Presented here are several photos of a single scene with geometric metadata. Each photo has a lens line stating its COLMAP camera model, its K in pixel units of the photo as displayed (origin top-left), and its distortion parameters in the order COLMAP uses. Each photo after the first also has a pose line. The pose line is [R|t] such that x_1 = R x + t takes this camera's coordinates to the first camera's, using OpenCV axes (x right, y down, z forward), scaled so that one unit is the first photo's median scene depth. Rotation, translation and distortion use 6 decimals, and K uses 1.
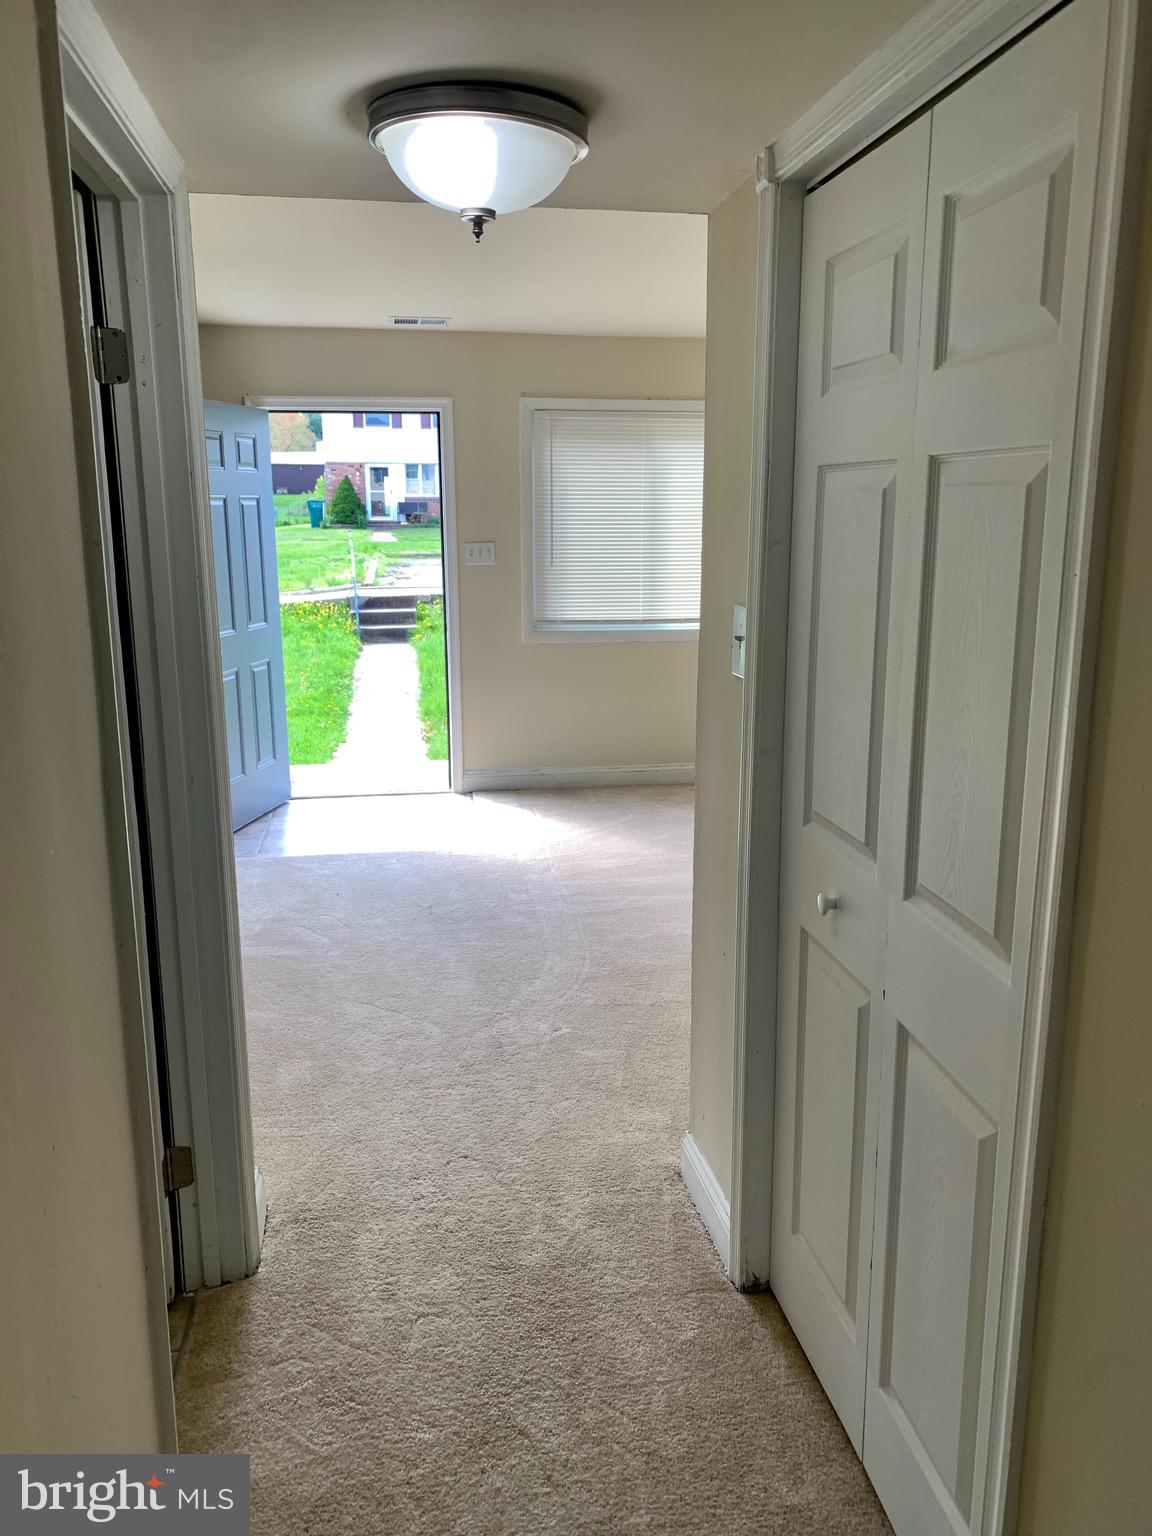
lens RADIAL K [[1158.2, 0, 576.0], [0, 1158.2, 768.0], [0, 0, 1]] dist [0.023402, -0.046074]
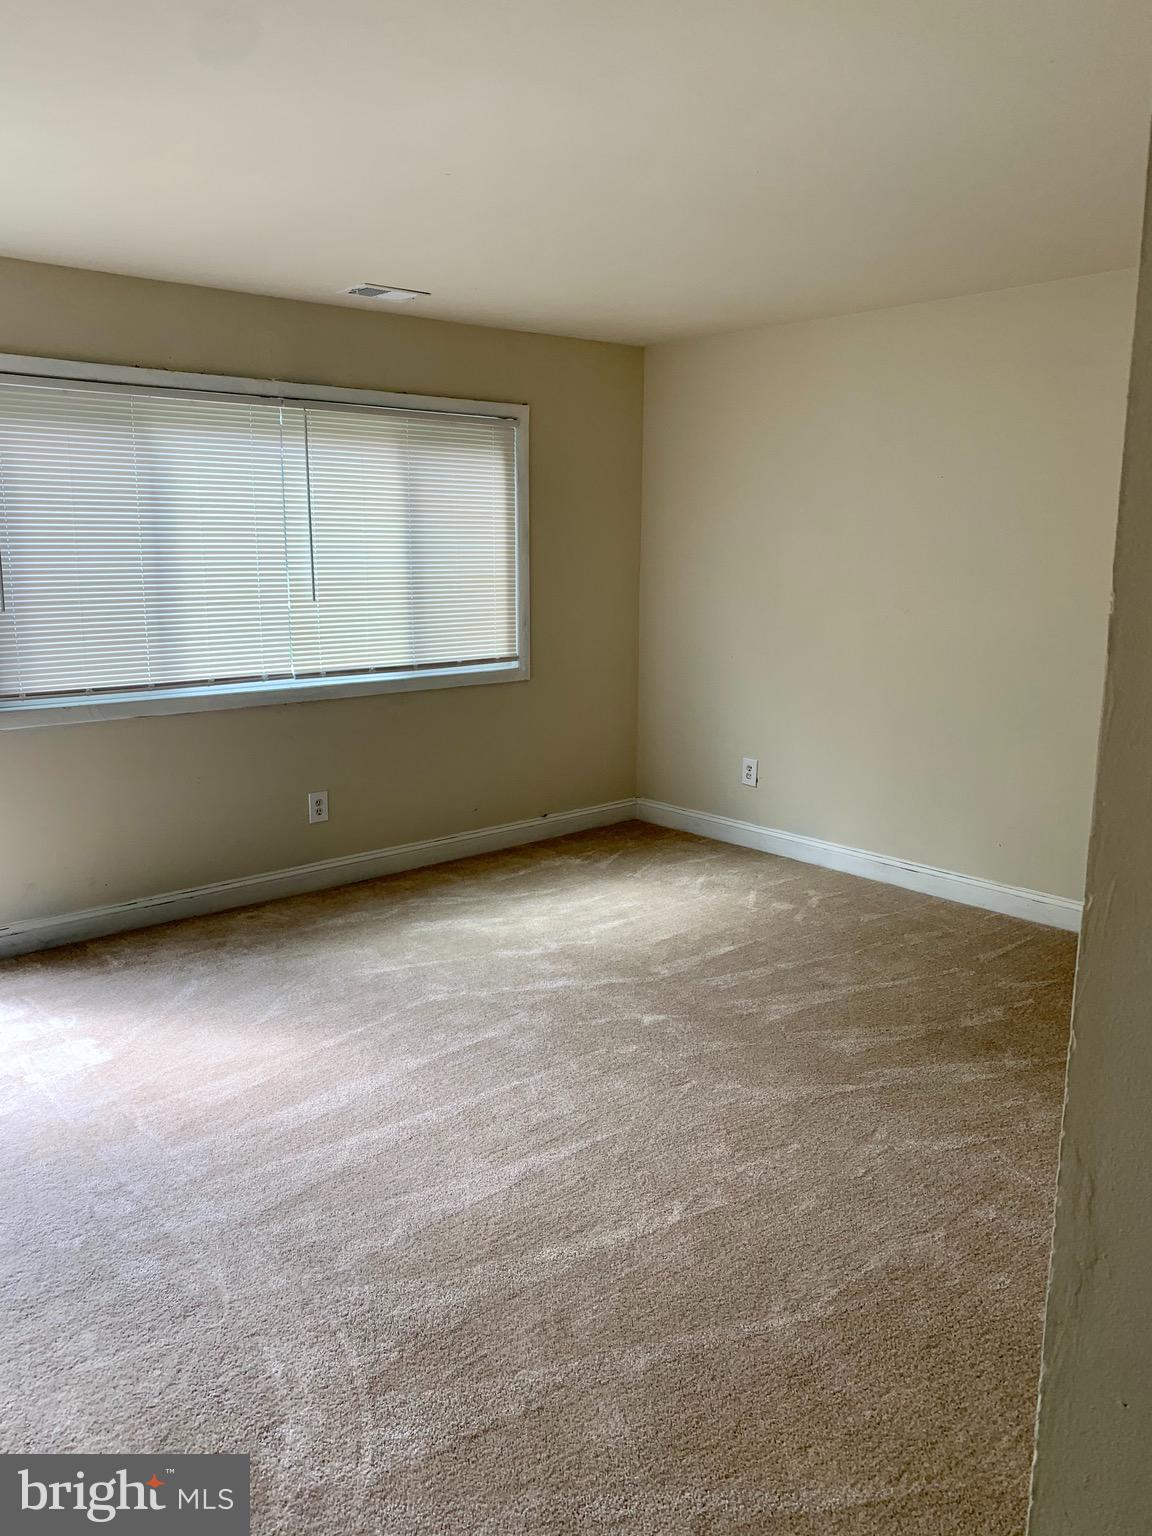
lens RADIAL K [[1158.2, 0, 576.0], [0, 1158.2, 768.0], [0, 0, 1]] dist [0.023402, -0.046074]
pose [[0.839210, -0.100032, 0.534527, -0.133365], [0.109291, 0.993905, 0.014413, -0.078966], [-0.532711, 0.046323, 0.845028, 0.373432]]
